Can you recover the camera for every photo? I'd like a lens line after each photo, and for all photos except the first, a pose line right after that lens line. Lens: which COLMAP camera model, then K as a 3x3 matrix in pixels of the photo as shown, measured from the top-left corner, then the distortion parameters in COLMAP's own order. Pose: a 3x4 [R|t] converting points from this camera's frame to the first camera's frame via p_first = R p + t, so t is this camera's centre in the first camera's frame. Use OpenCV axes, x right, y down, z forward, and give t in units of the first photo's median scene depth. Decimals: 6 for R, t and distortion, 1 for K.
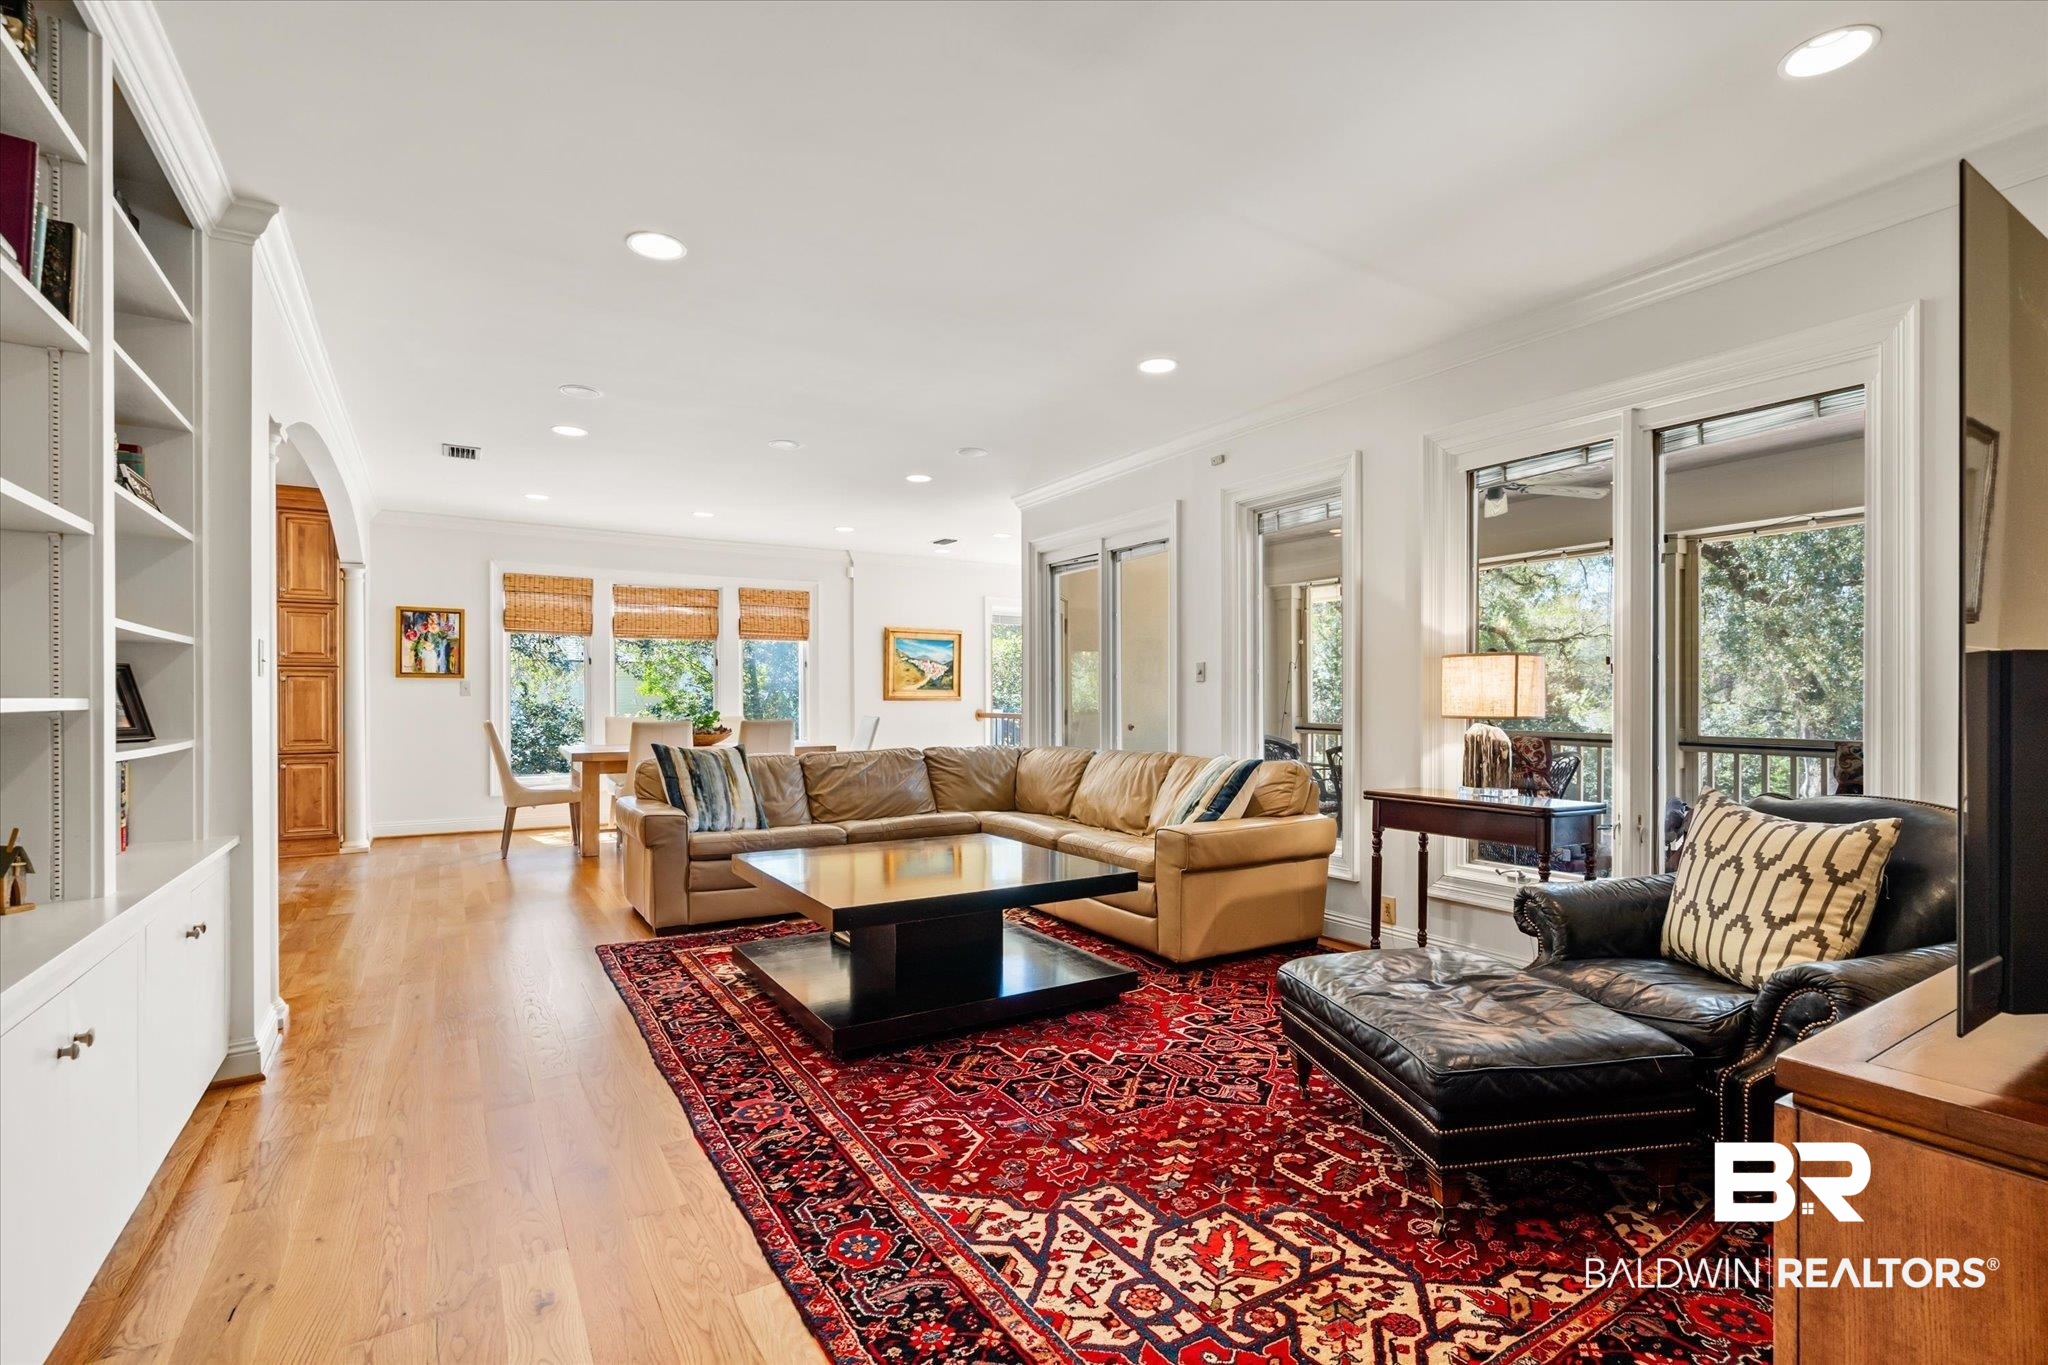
lens RADIAL K [[939.2, 0, 1024.0], [0, 939.2, 682.5], [0, 0, 1]] dist [-0.005846, 0.000169]
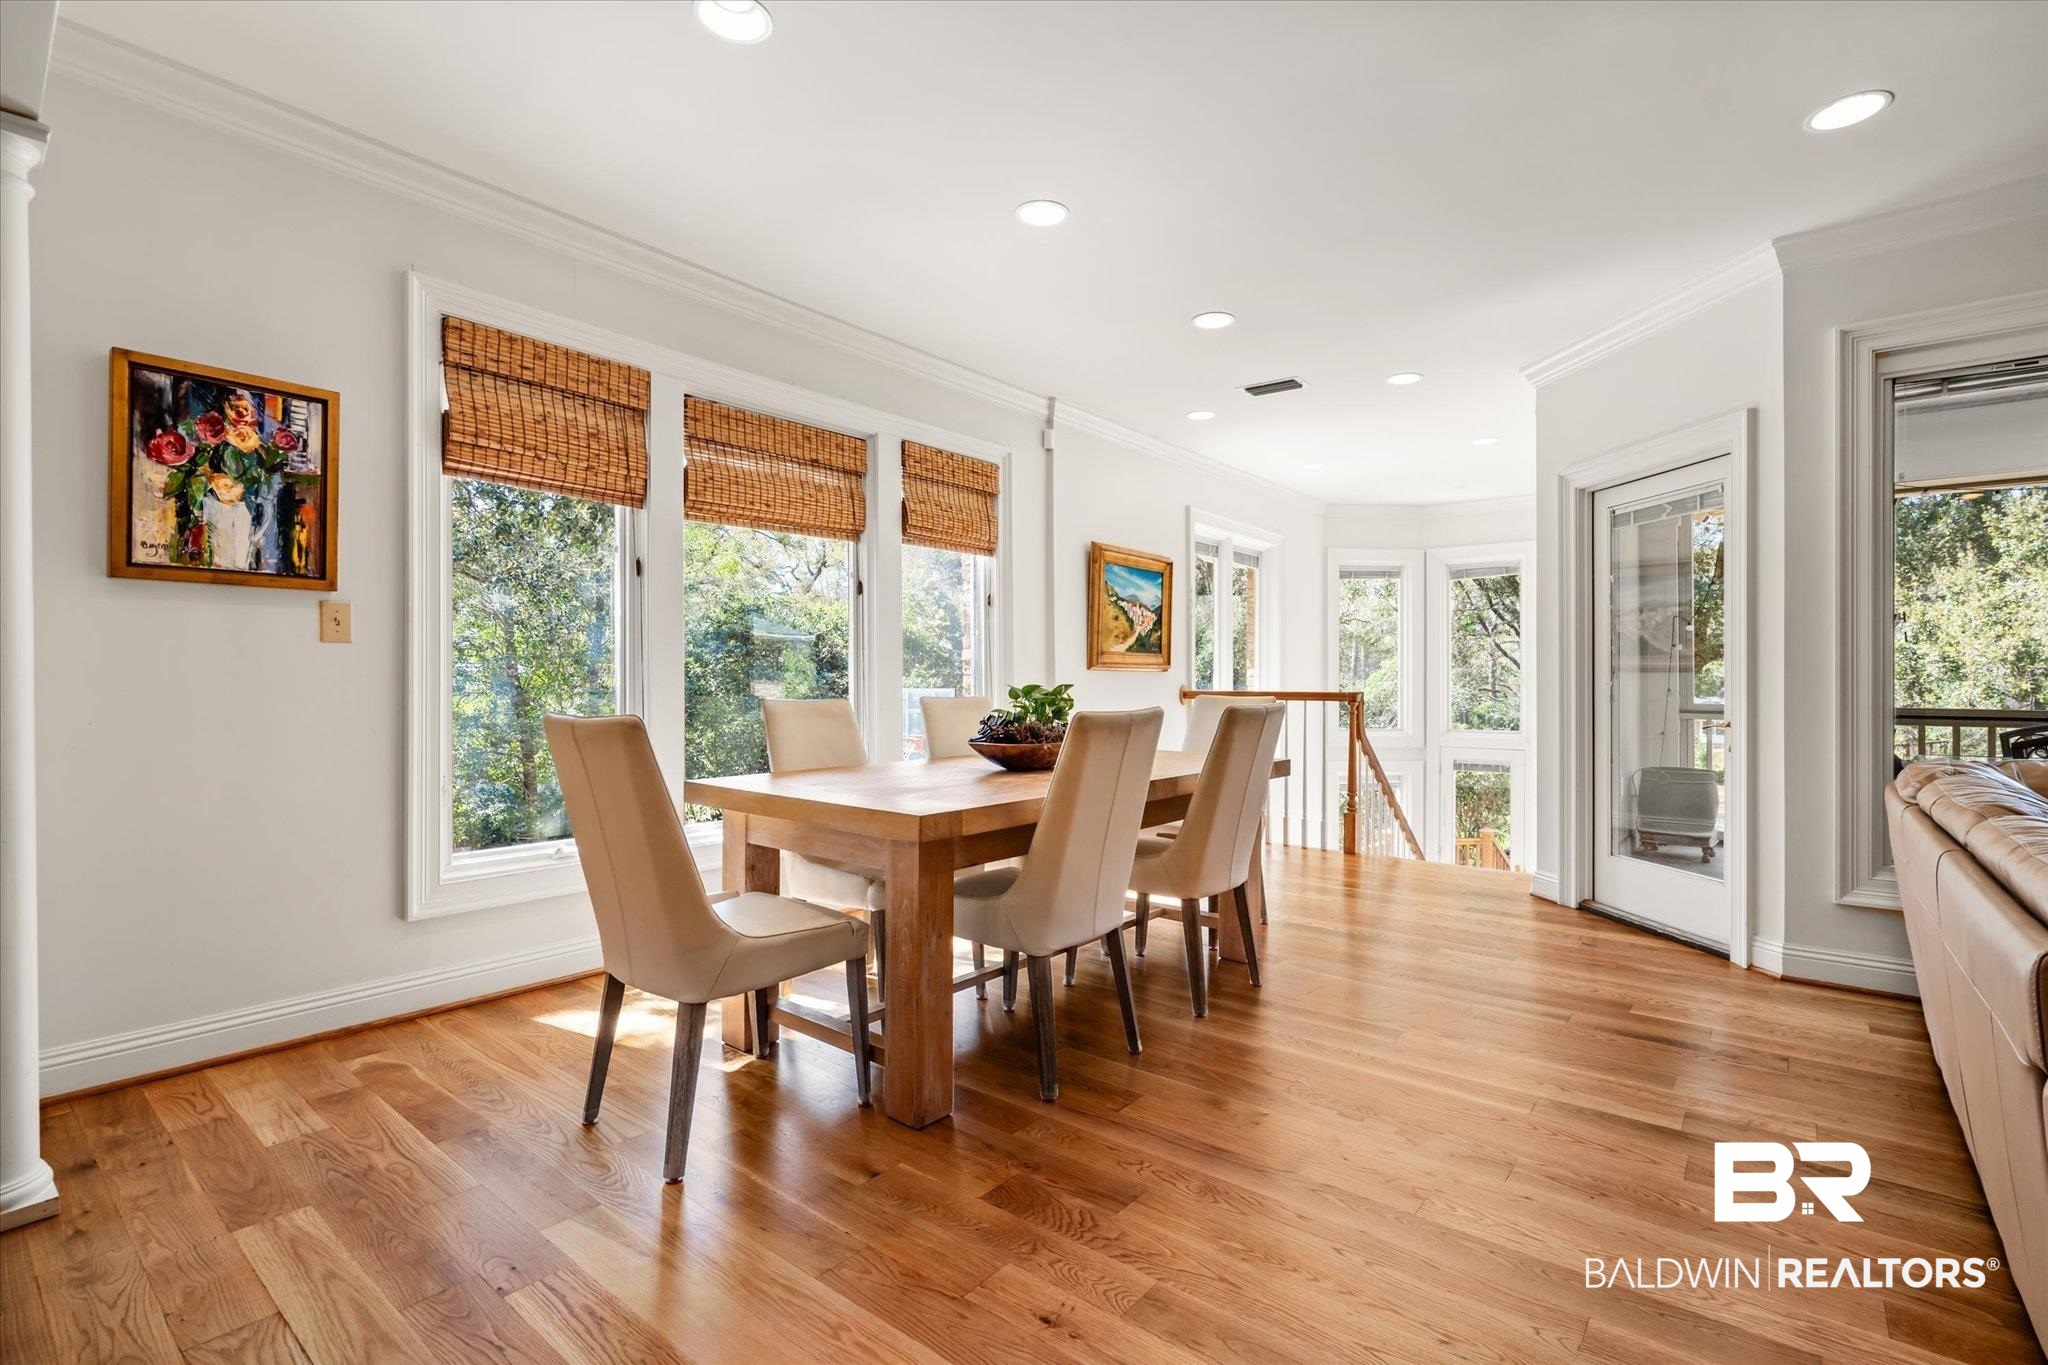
lens RADIAL K [[939.2, 0, 1024.0], [0, 939.2, 682.5], [0, 0, 1]] dist [-0.005846, 0.000169]
pose [[0.934077, 0.004545, 0.357043, -0.467566], [-0.013006, 0.999689, 0.021298, 0.018508], [-0.356835, -0.024538, 0.933845, 0.561968]]
